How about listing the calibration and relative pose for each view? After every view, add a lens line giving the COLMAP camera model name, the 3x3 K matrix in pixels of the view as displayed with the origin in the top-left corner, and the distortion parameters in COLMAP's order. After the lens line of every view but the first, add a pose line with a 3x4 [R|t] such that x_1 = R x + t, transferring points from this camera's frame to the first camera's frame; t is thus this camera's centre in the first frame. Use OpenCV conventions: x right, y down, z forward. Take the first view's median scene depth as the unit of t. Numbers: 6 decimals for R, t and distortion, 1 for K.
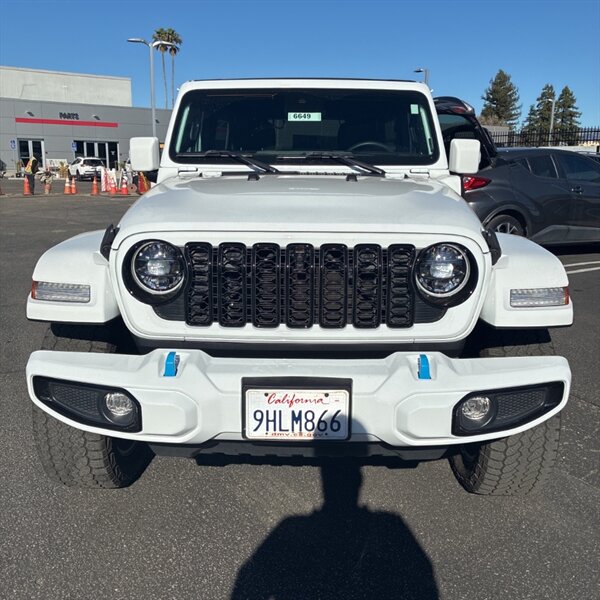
lens RADIAL K [[610.0, 0, 300.0], [0, 610.0, 300.0], [0, 0, 1]] dist [0.019123, -0.010168]
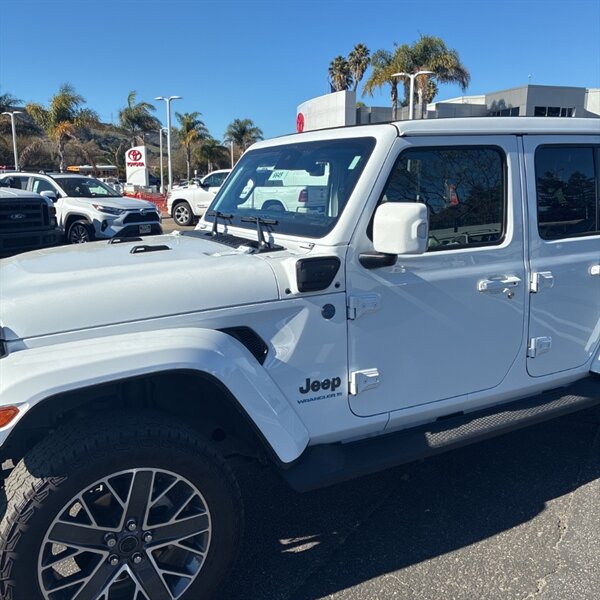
lens RADIAL K [[600.4, 0, 303.3], [0, 600.4, 296.0], [0, 0, 1]] dist [0.061522, -0.093022]
pose [[0.497720, 0.149848, -0.854295, 0.879817], [-0.179842, 0.981386, 0.067363, -0.203346], [0.848488, 0.120110, 0.515405, 0.633535]]
